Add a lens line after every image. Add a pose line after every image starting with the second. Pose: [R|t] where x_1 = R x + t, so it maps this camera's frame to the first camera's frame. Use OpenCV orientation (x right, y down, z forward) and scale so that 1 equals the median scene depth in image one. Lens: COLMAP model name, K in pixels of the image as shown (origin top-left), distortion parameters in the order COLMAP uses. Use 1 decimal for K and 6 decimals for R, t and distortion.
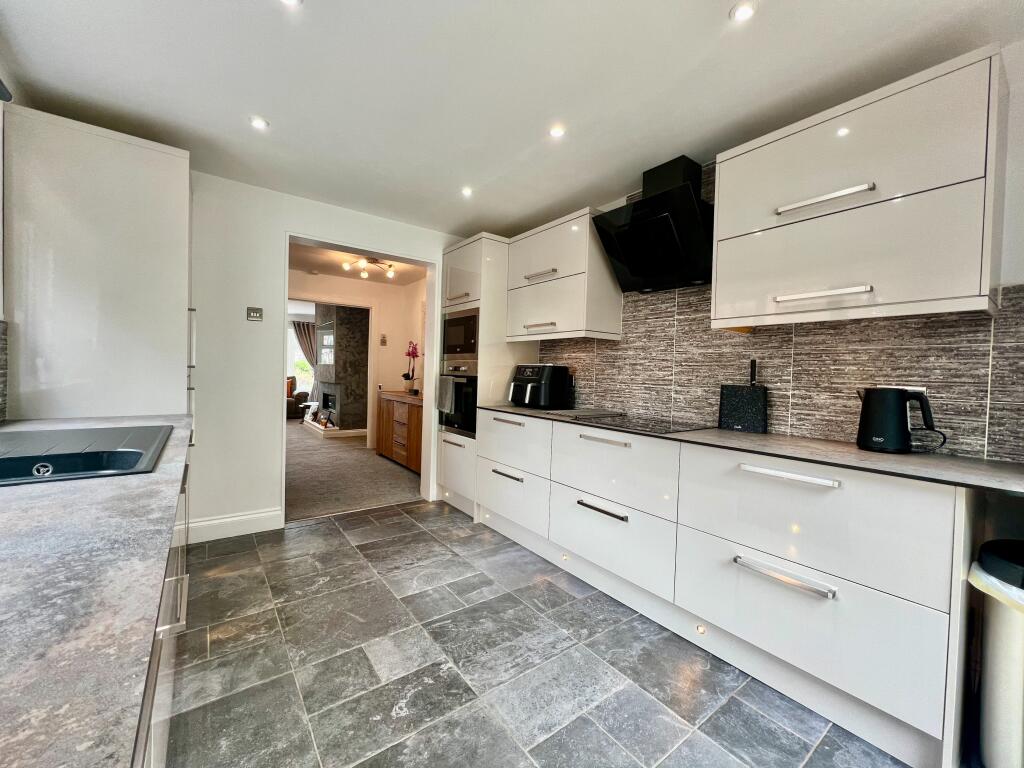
lens RADIAL K [[409.3, 0, 513.3], [0, 409.3, 385.0], [0, 0, 1]] dist [-0.000737, -0.000009]
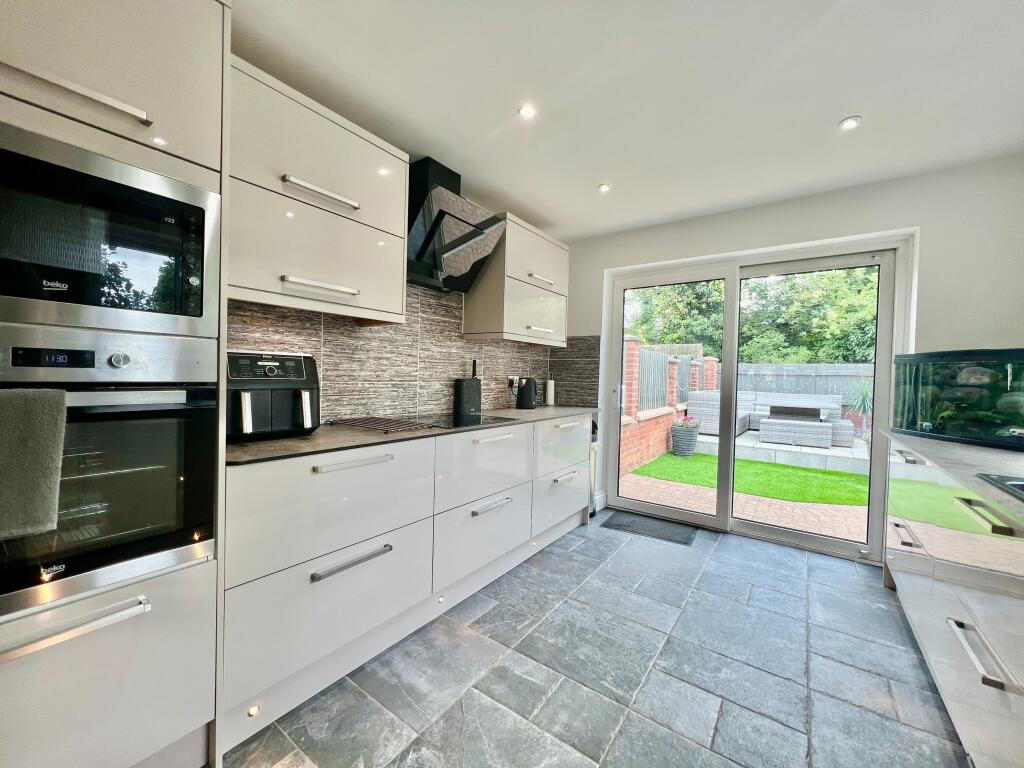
lens RADIAL K [[409.3, 0, 510.9], [0, 409.3, 381.9], [0, 0, 1]] dist [-0.000737, -0.000009]
pose [[-0.295366, -0.056961, 0.953685, -0.660251], [-0.006733, 0.998320, 0.057541, -0.057570], [-0.955361, 0.010574, -0.295253, 1.092680]]
